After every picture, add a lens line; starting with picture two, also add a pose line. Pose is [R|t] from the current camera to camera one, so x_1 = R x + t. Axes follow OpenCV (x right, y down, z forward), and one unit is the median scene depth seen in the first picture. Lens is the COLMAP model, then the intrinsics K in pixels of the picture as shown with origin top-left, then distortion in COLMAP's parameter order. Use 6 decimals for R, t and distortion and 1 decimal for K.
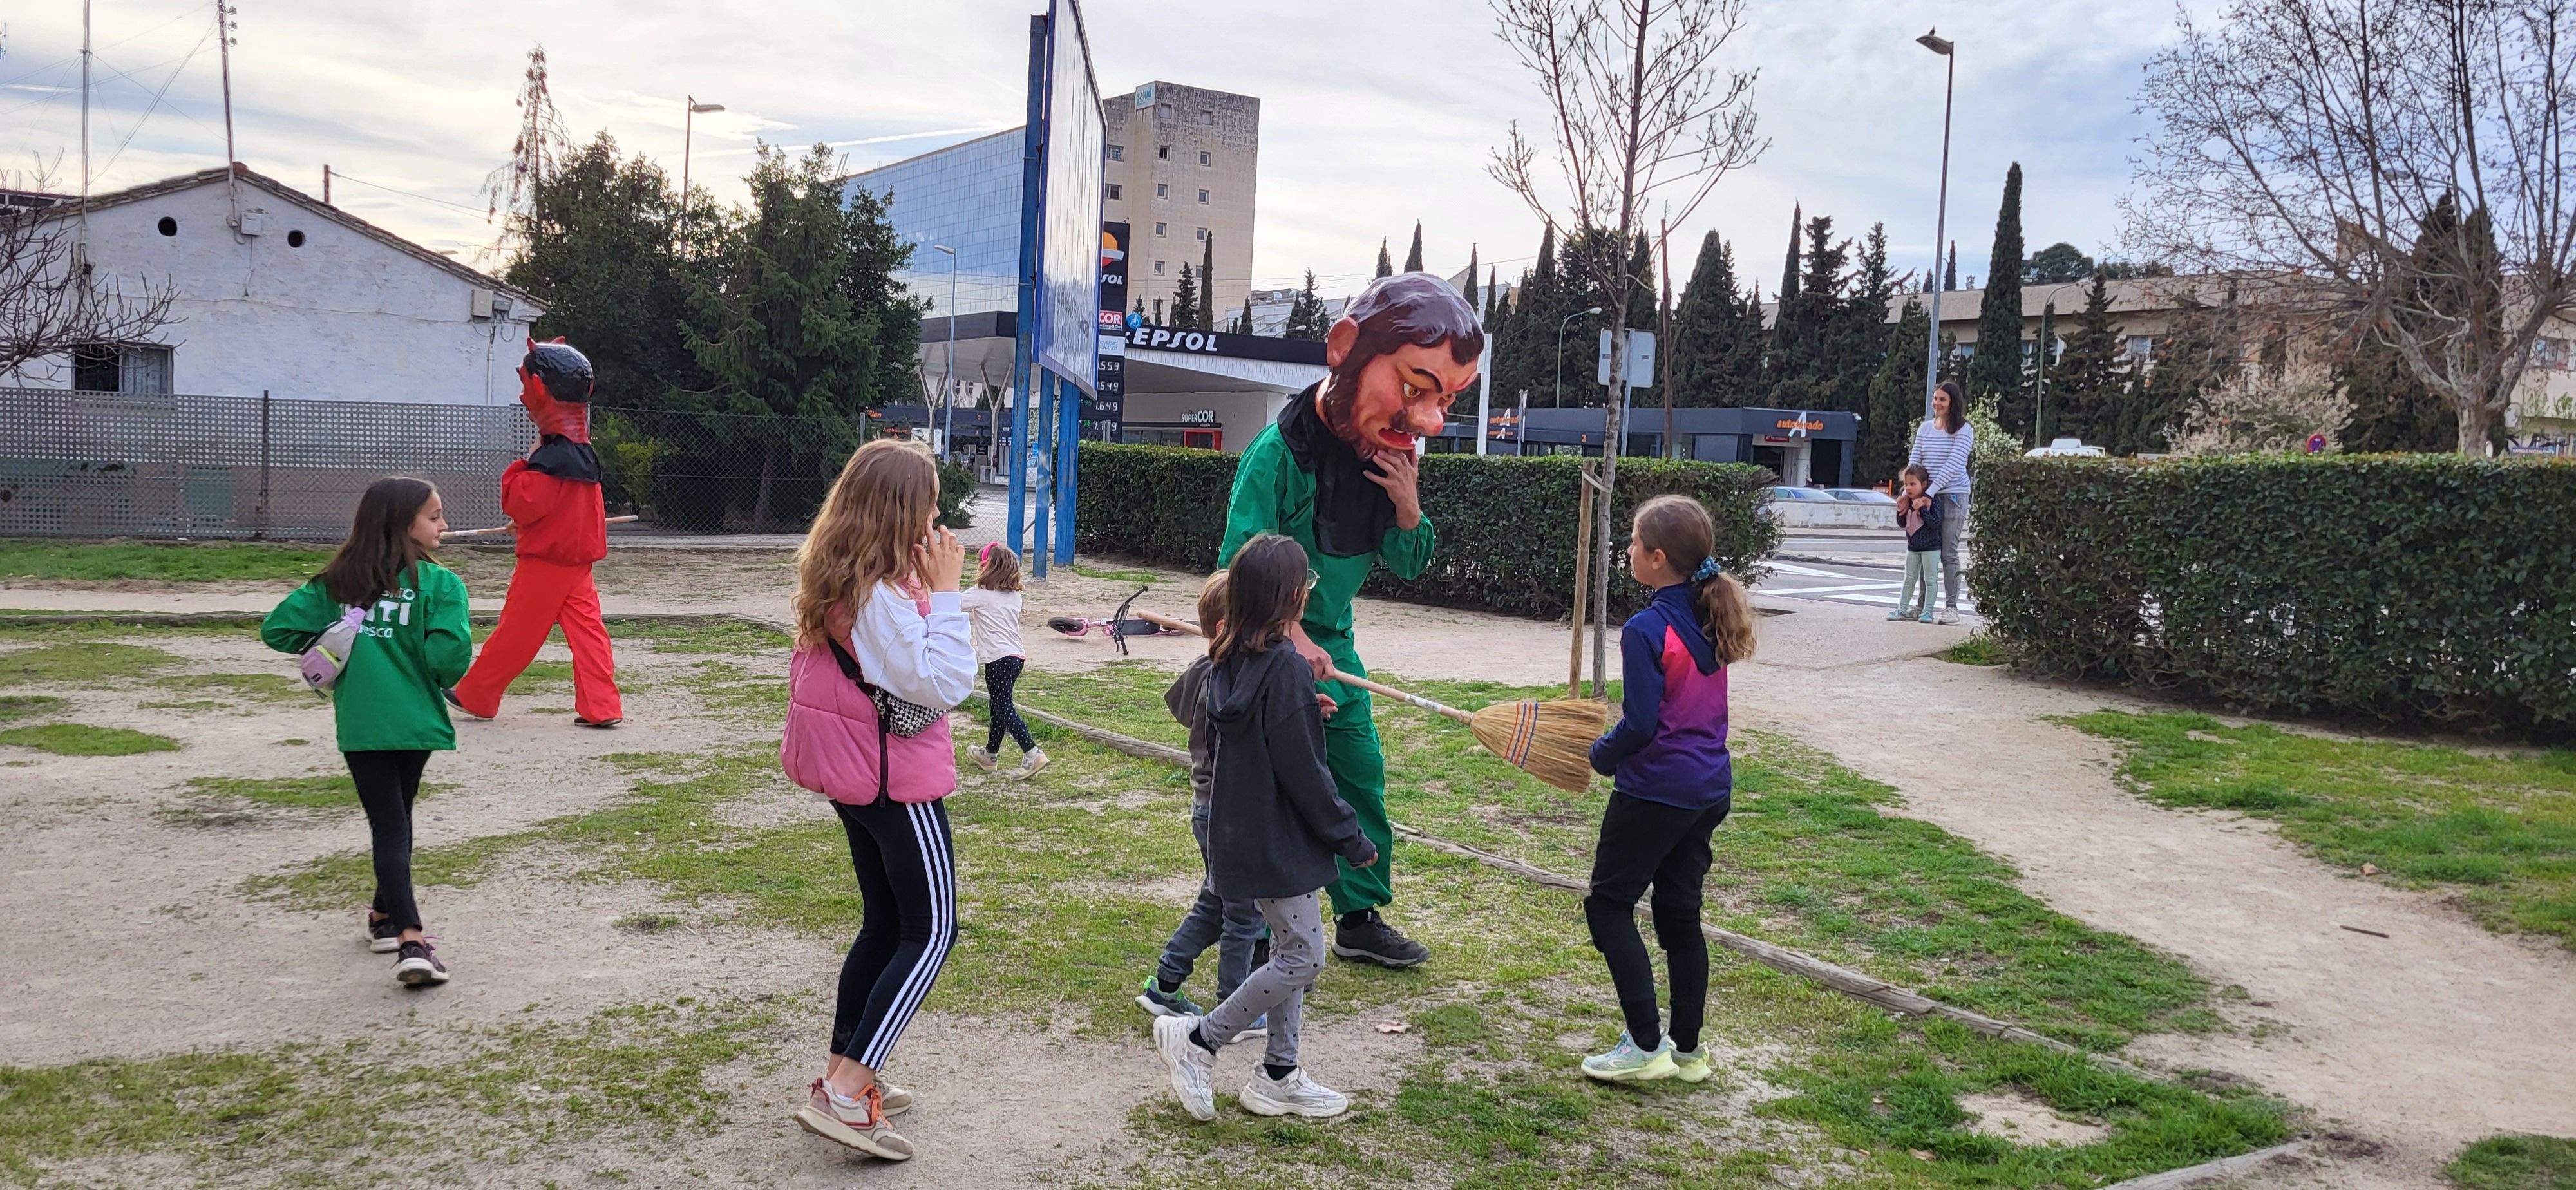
lens RADIAL K [[1959.3, 0, 1303.4], [0, 1959.3, 575.4], [0, 0, 1]] dist [0.059772, -0.031155]
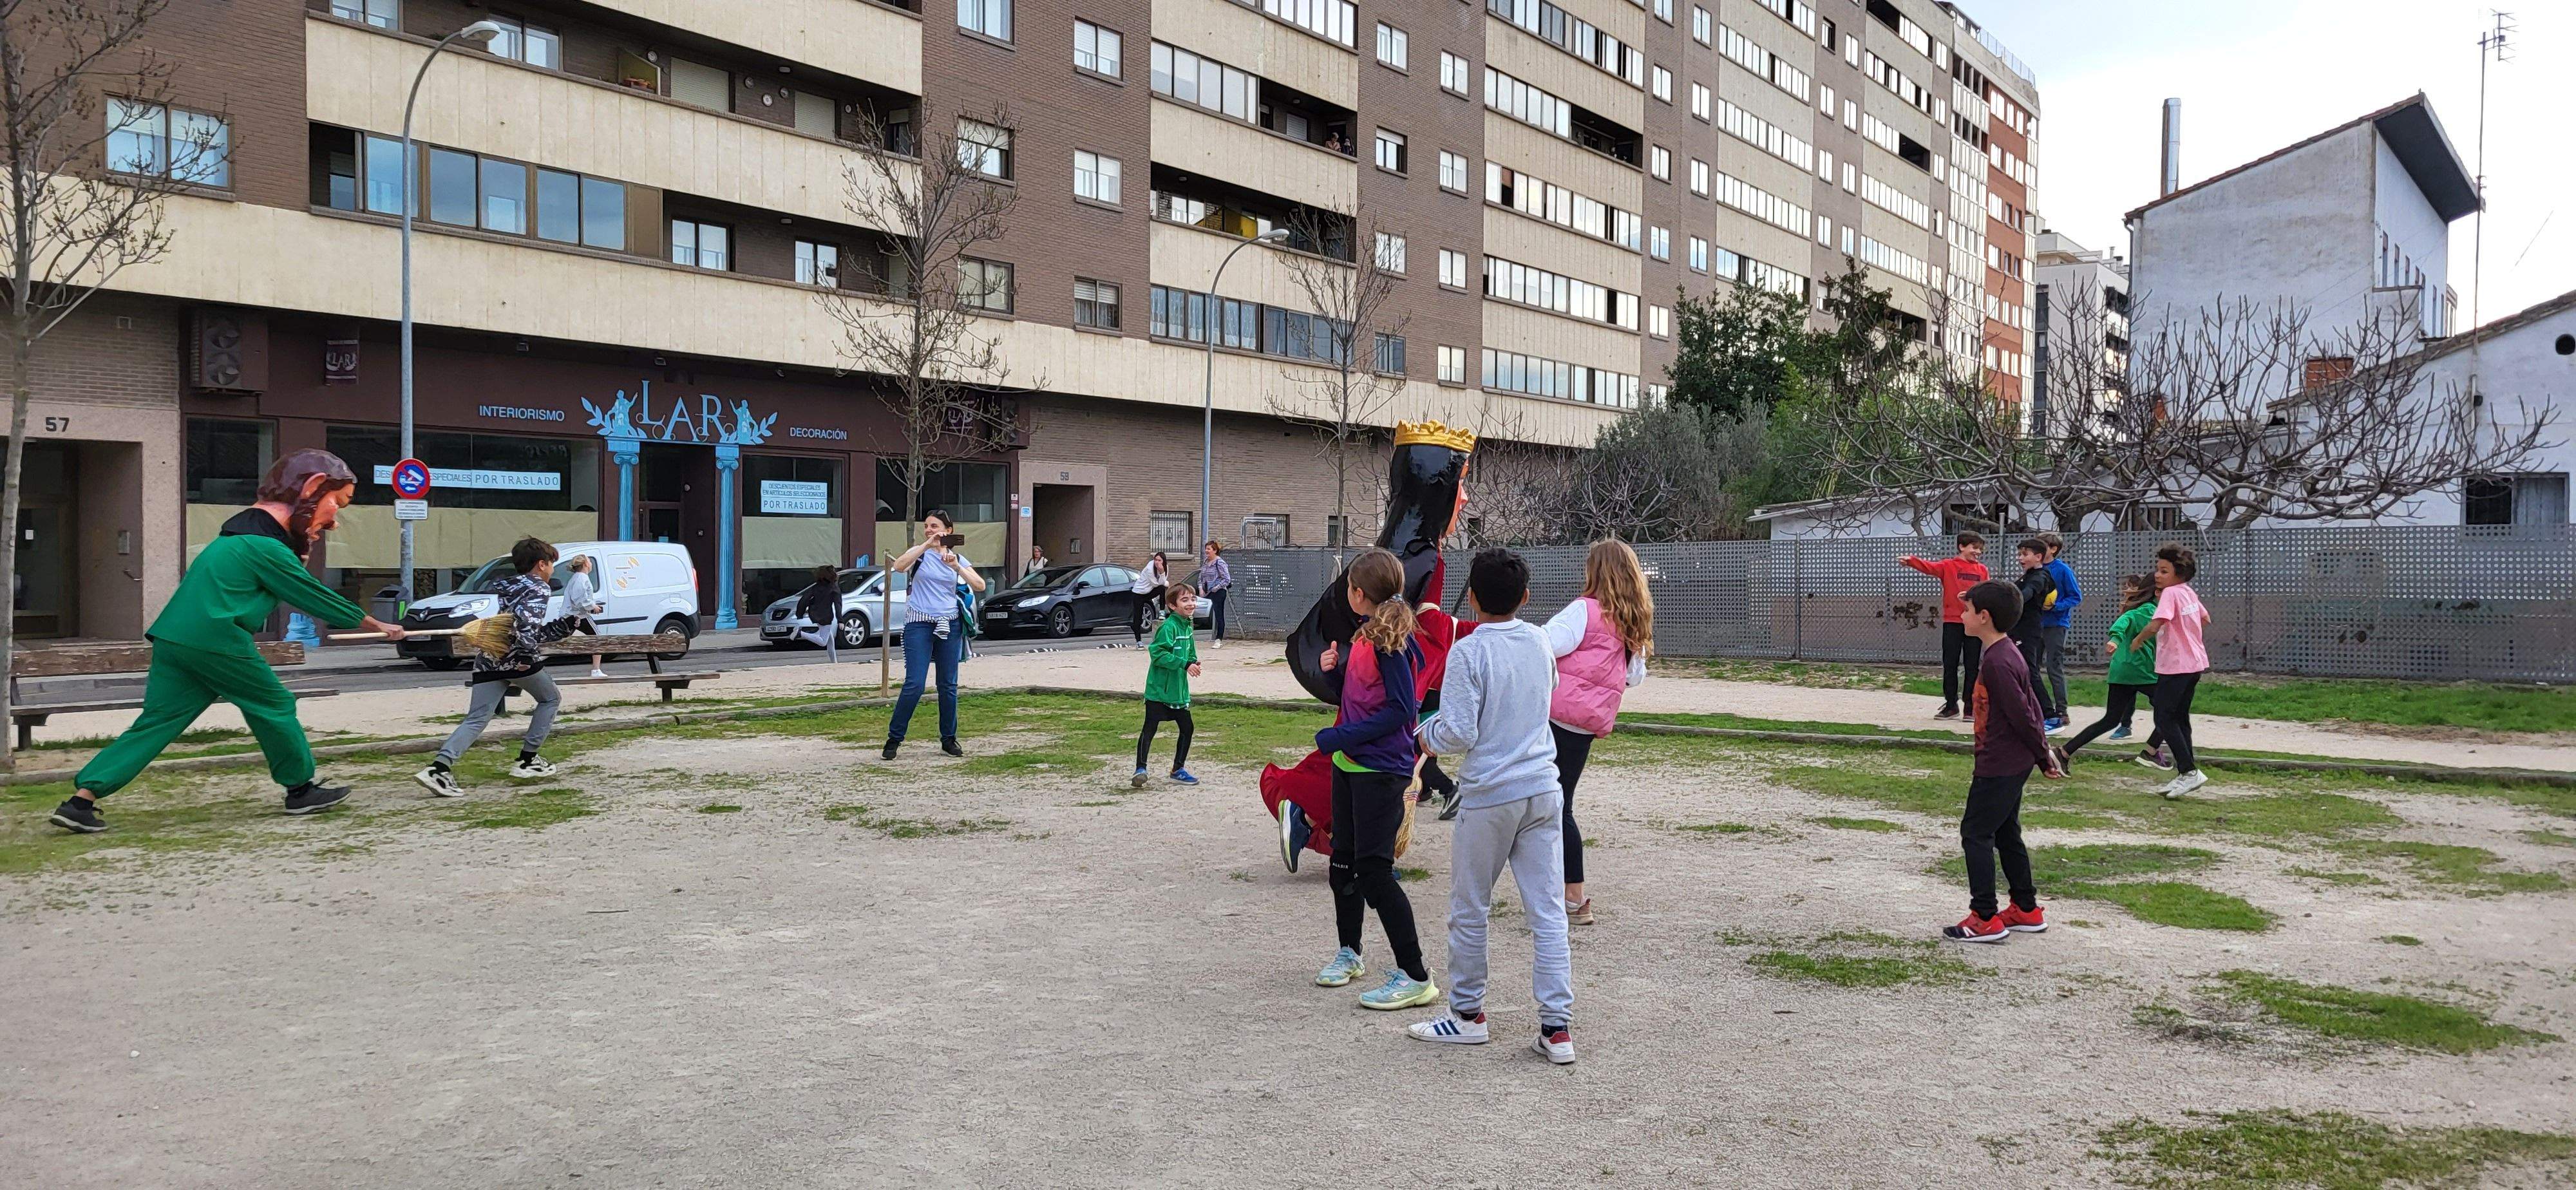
lens RADIAL K [[1959.3, 0, 1336.9], [0, 1959.3, 578.7], [0, 0, 1]] dist [0.059772, -0.031155]
pose [[0.435550, -0.032019, -0.899595, 0.005047], [-0.032083, 0.998180, -0.051061, -0.001176], [0.899593, 0.051101, 0.433730, 0.060715]]
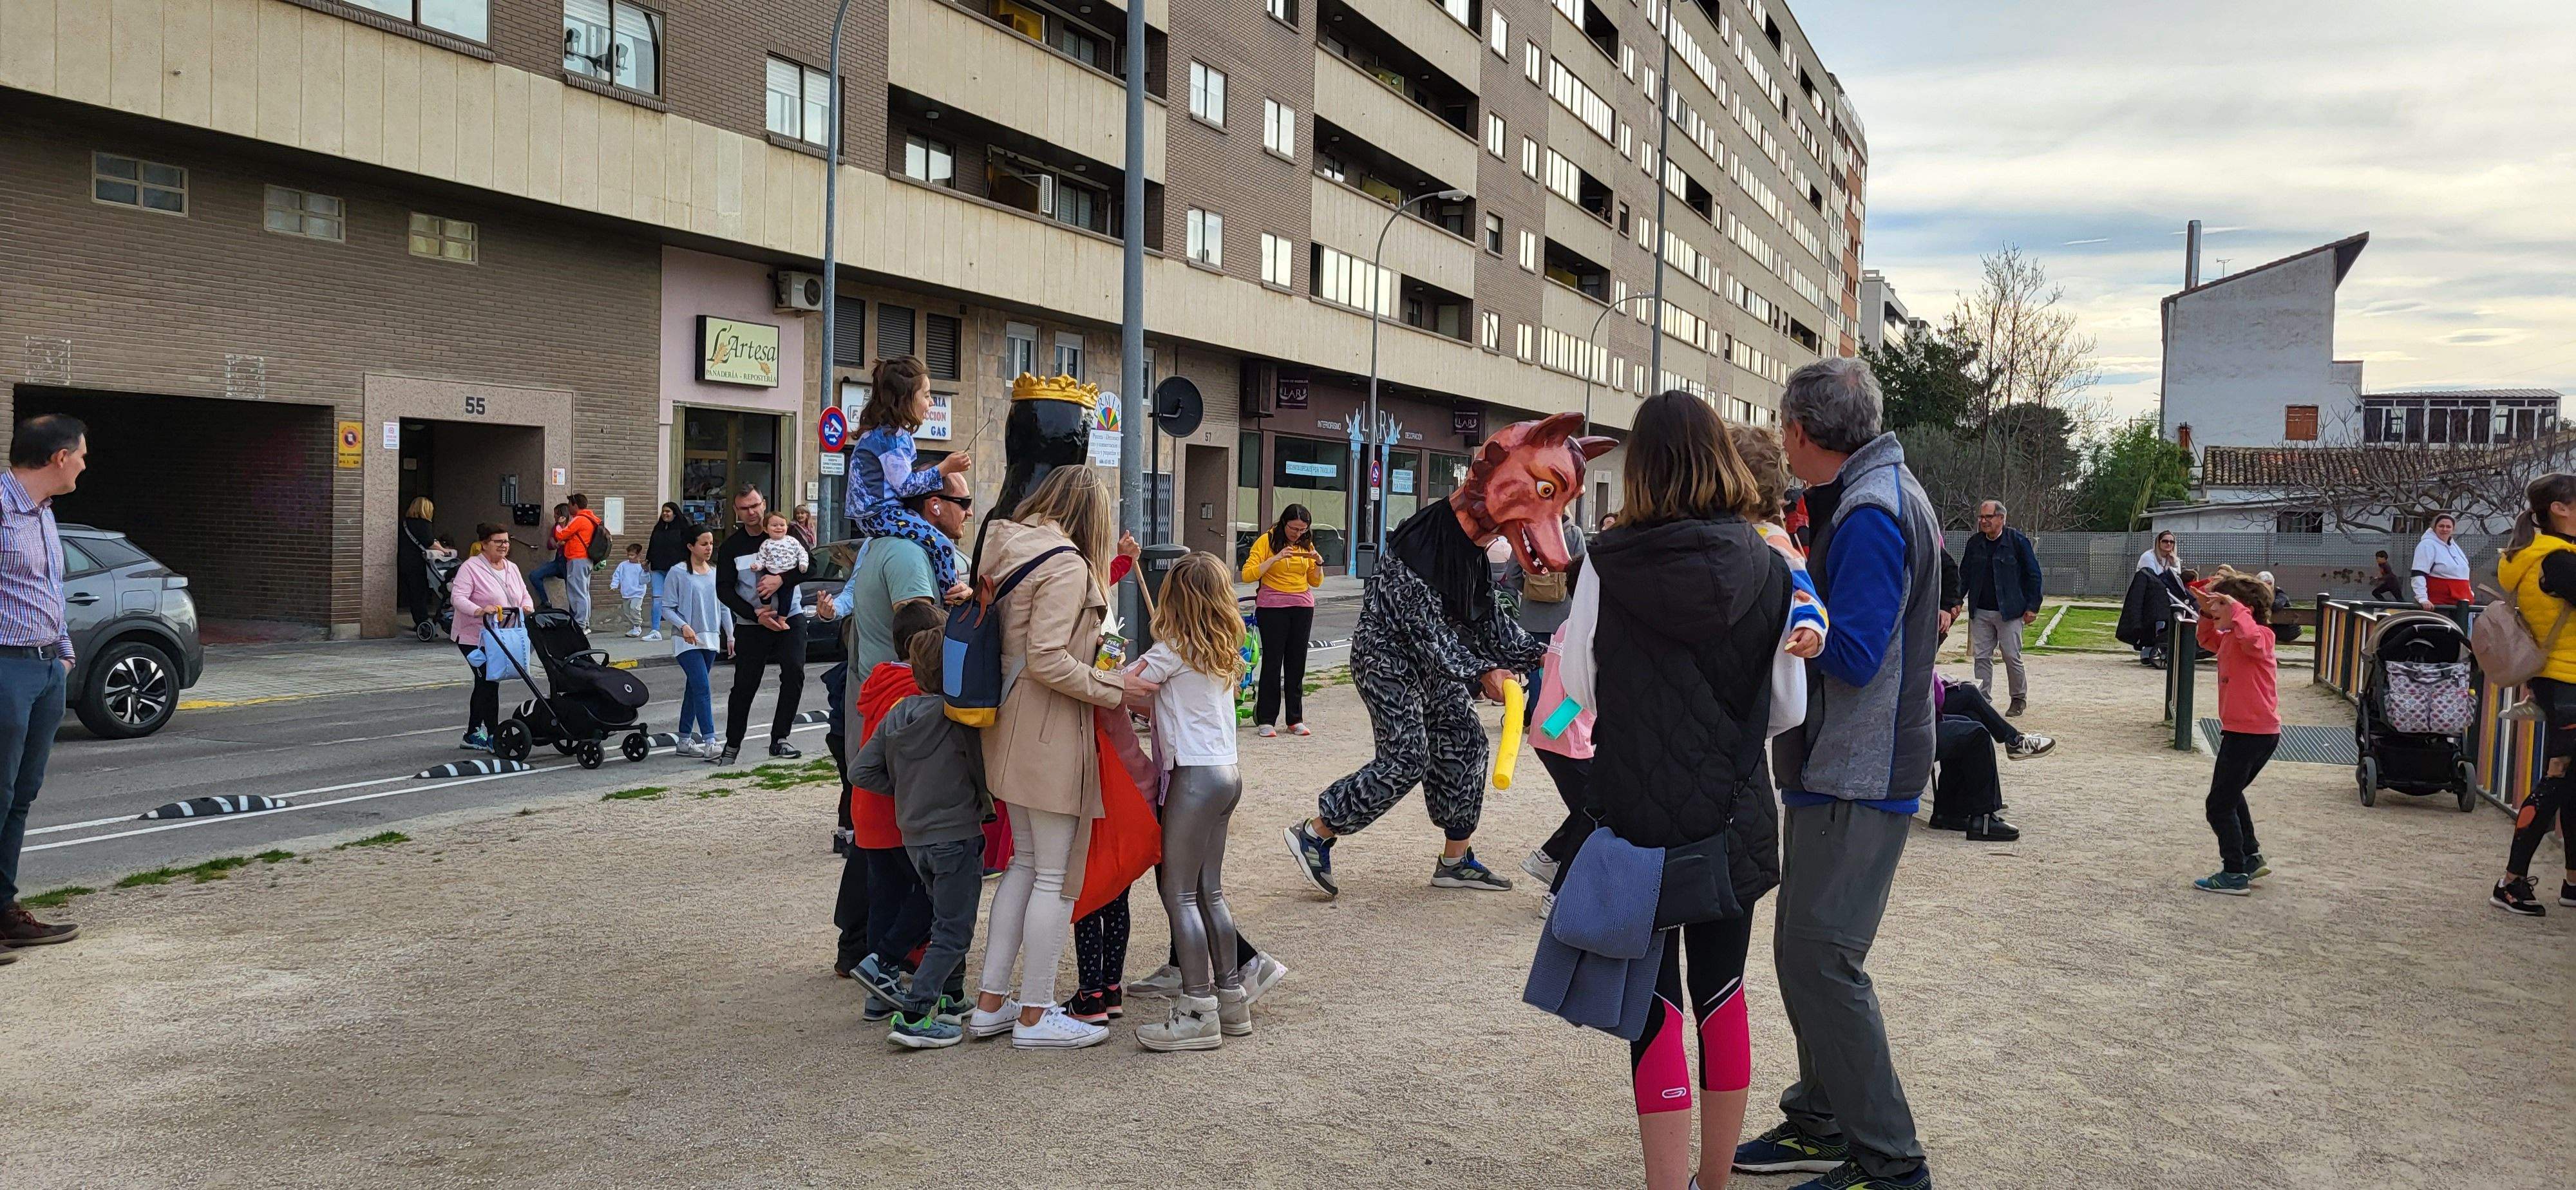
lens RADIAL K [[1959.3, 0, 1330.7], [0, 1959.3, 561.3], [0, 0, 1]] dist [0.059772, -0.031155]
pose [[0.597346, -0.009274, -0.801930, 0.092048], [-0.041943, 0.998203, -0.042786, 0.035306], [0.800886, 0.059194, 0.595884, -0.613428]]
